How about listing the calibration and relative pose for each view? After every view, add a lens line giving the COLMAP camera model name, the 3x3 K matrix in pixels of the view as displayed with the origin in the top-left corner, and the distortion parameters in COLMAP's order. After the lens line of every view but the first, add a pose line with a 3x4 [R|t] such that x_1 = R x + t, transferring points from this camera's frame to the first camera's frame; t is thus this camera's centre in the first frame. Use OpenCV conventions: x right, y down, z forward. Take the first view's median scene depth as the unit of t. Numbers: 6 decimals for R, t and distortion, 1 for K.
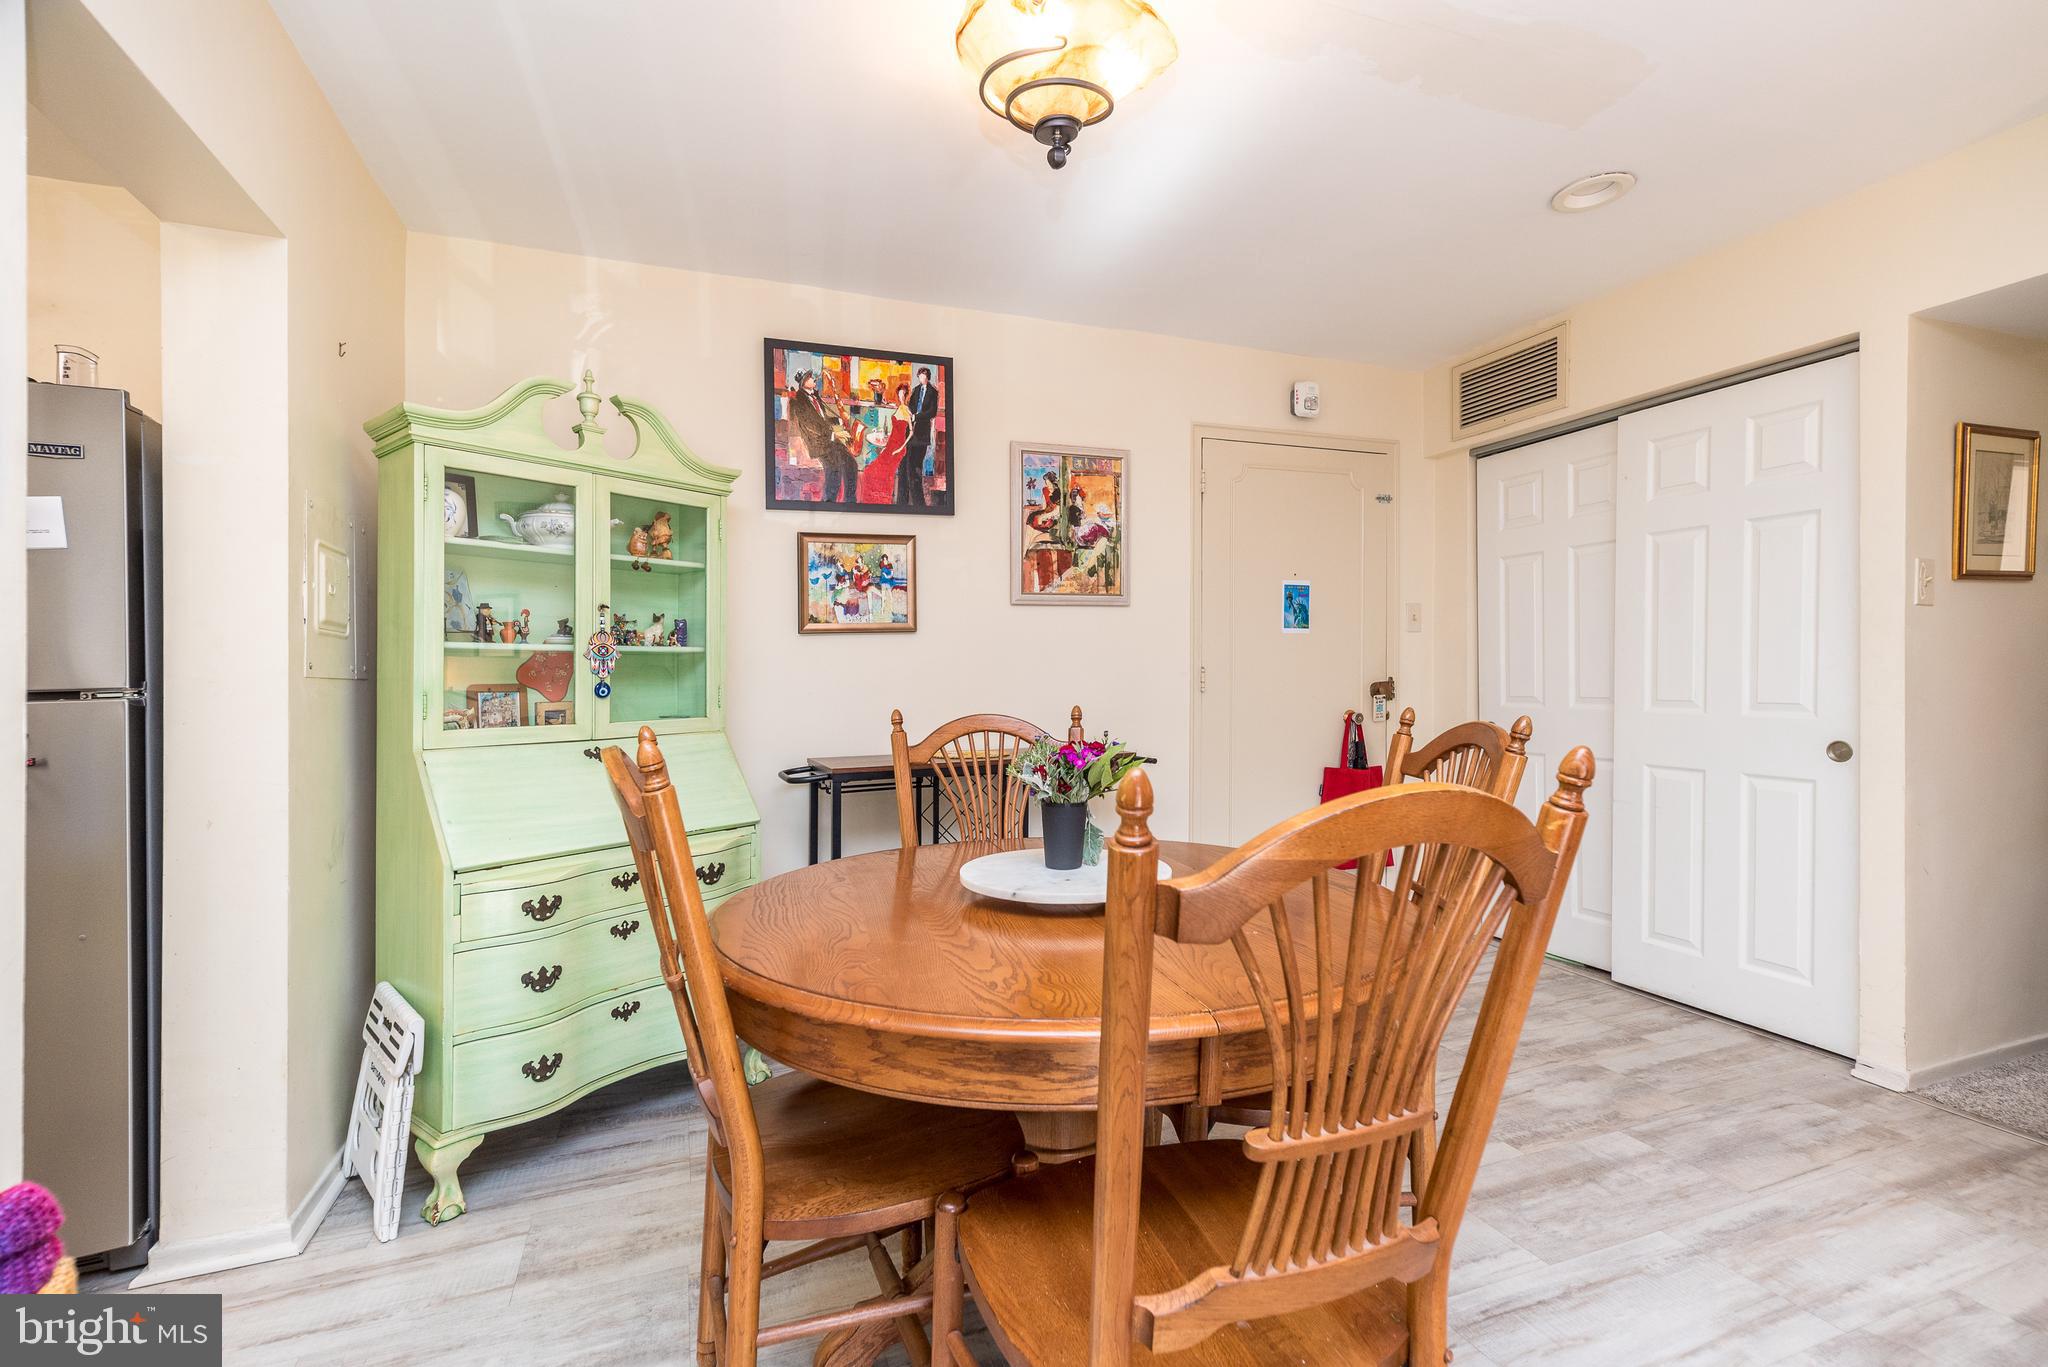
lens RADIAL K [[896.8, 0, 1007.0], [0, 896.8, 690.6], [0, 0, 1]] dist [0.005424, 0.000987]
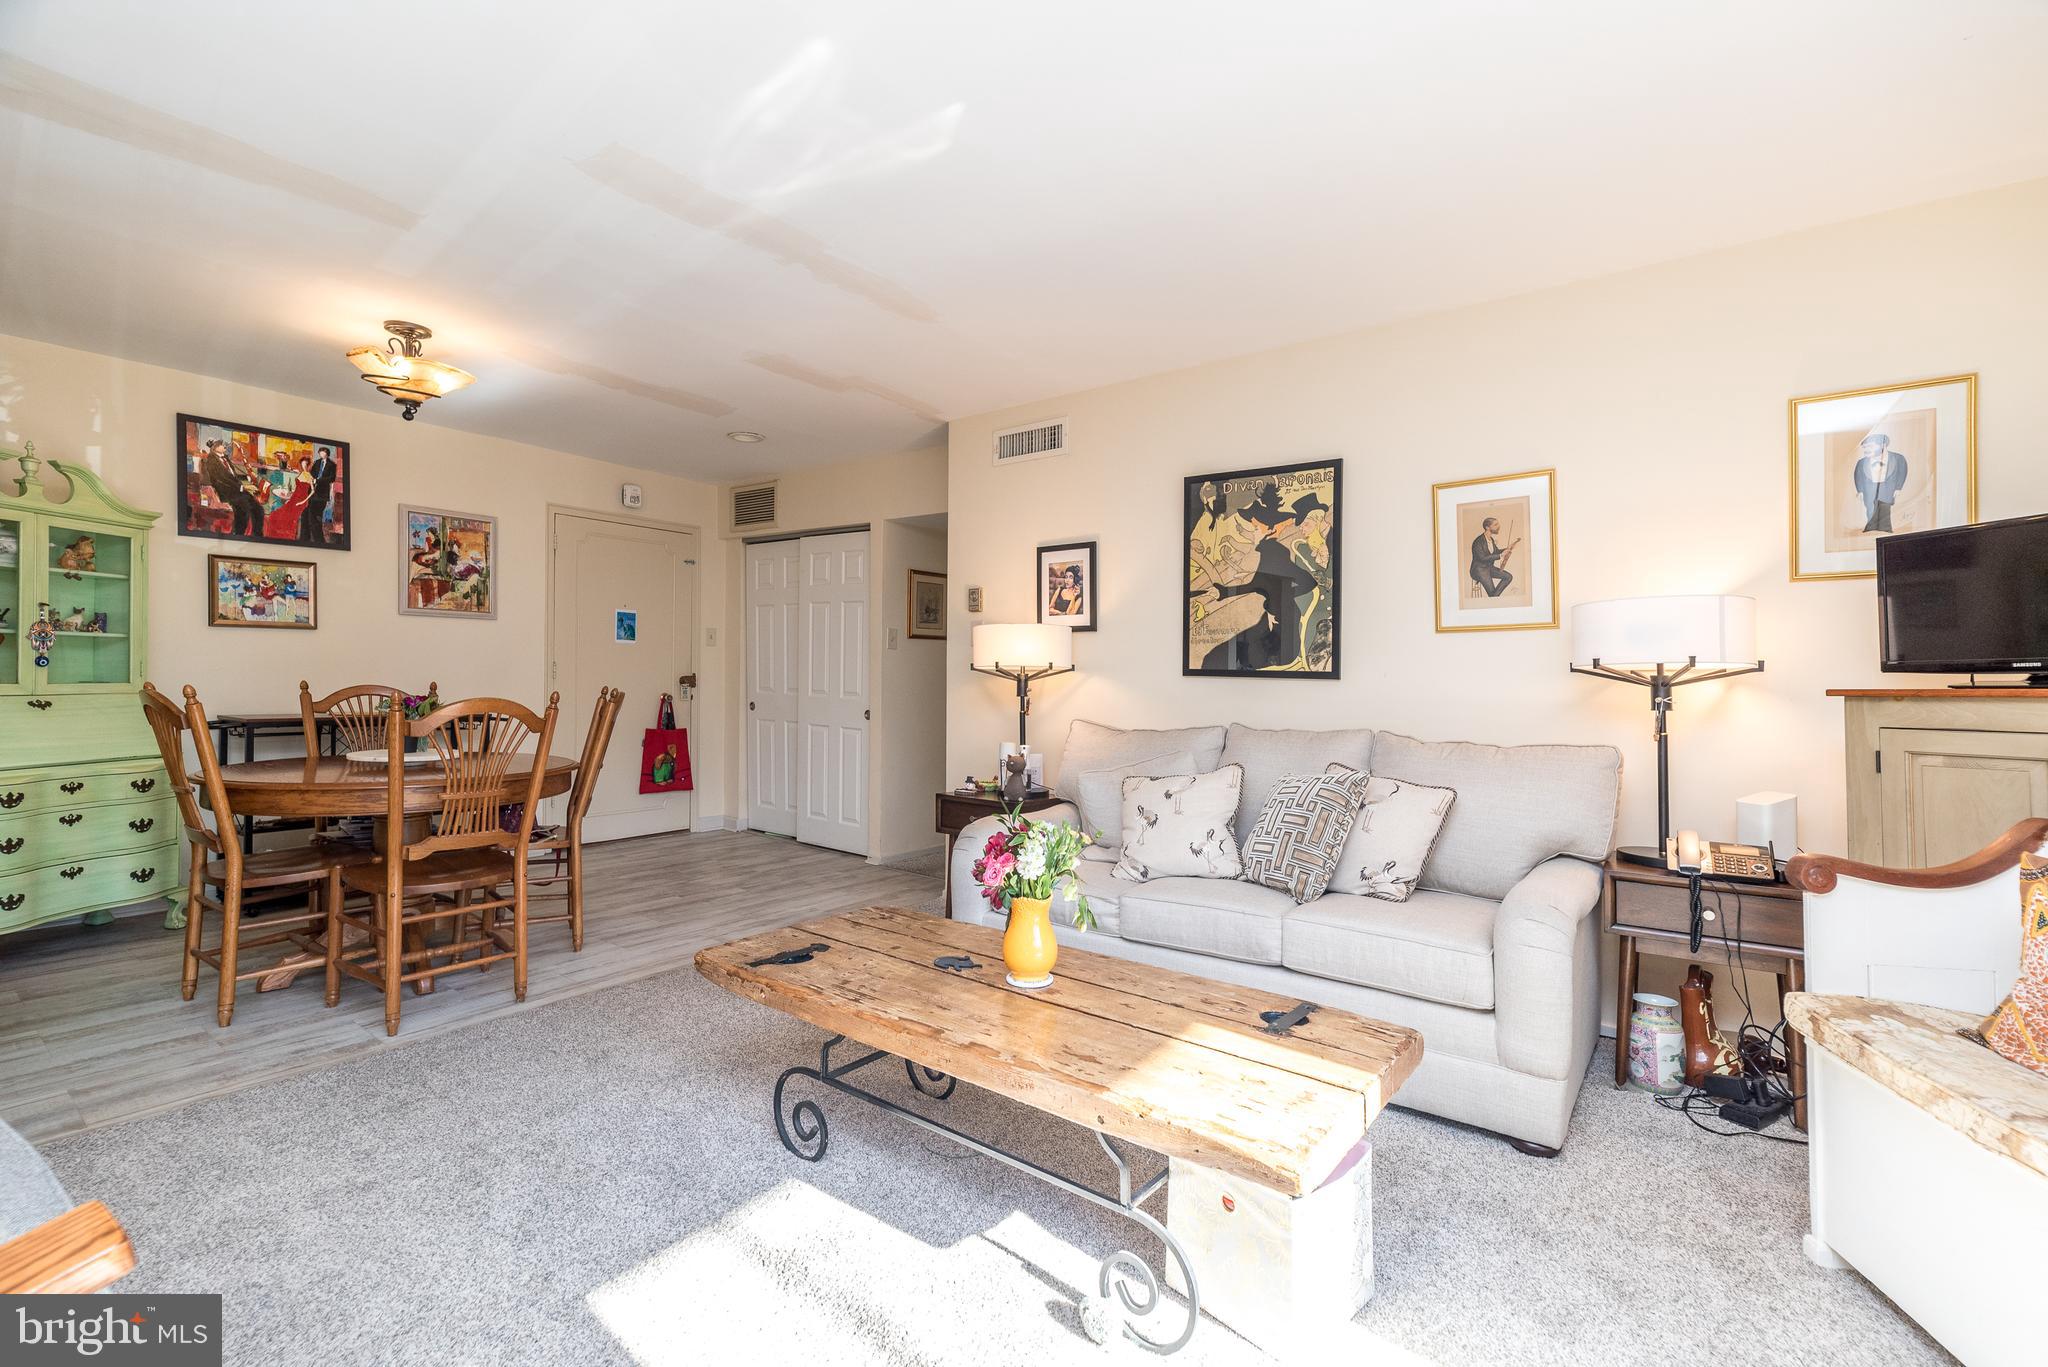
lens RADIAL K [[896.8, 0, 1036.1], [0, 896.8, 718.4], [0, 0, 1]] dist [0.005424, 0.000987]
pose [[0.836003, 0.007328, 0.548675, 0.074267], [-0.026815, 0.999262, 0.027511, 0.006513], [-0.548069, -0.037713, 0.835583, -0.868368]]
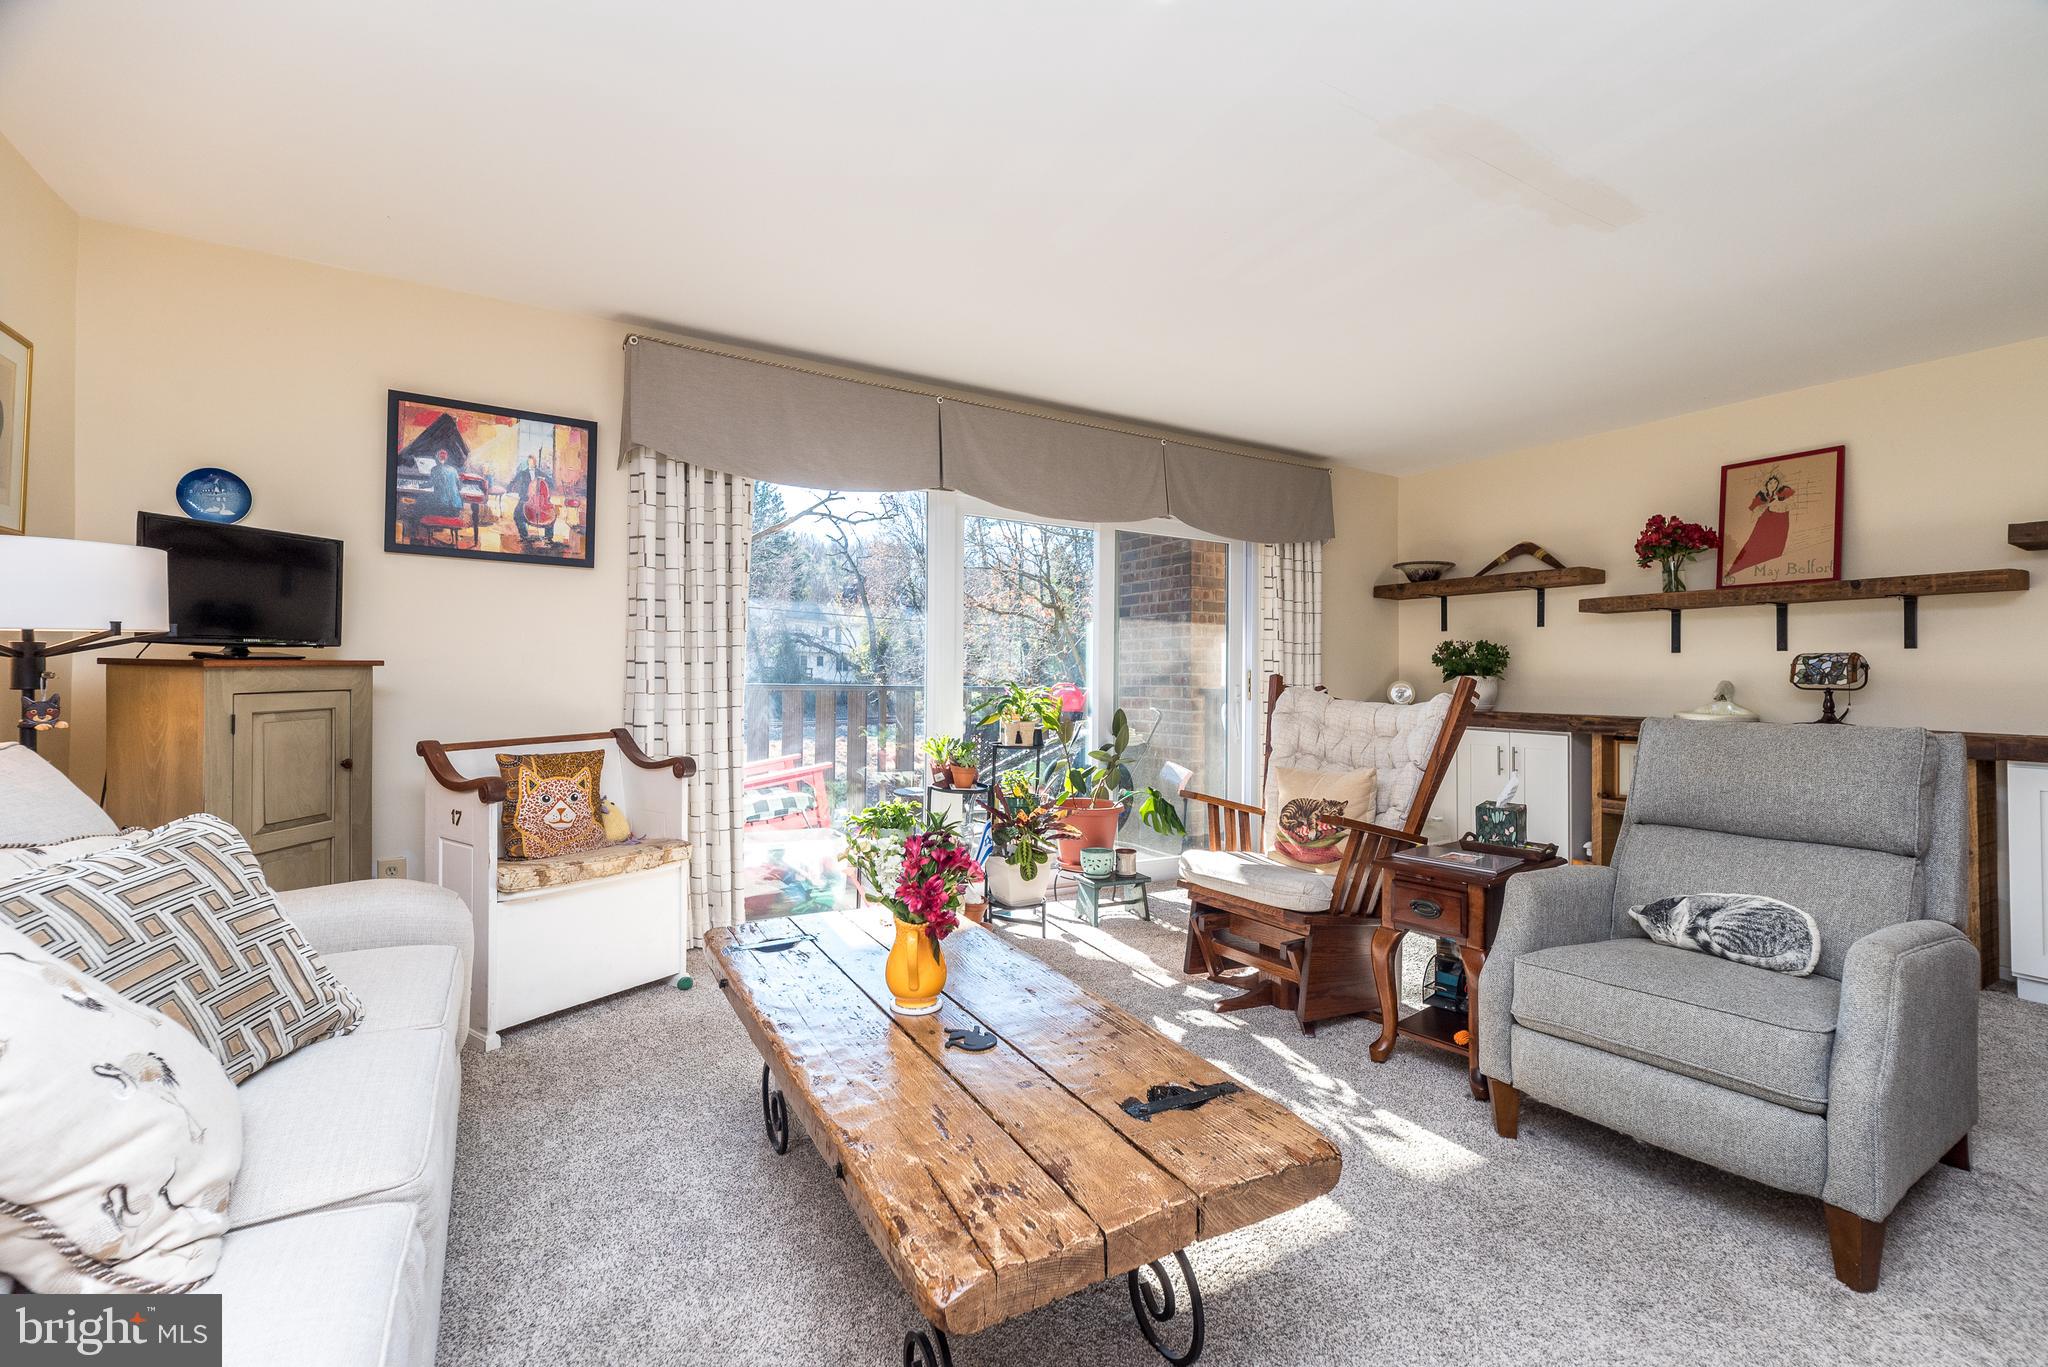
lens RADIAL K [[896.8, 0, 1034.0], [0, 896.8, 673.6], [0, 0, 1]] dist [0.005424, 0.000987]
pose [[-0.985104, 0.005625, -0.171867, 0.470101], [0.003651, 0.999924, 0.011801, -0.009900], [0.171920, 0.010998, -0.985049, 0.308122]]
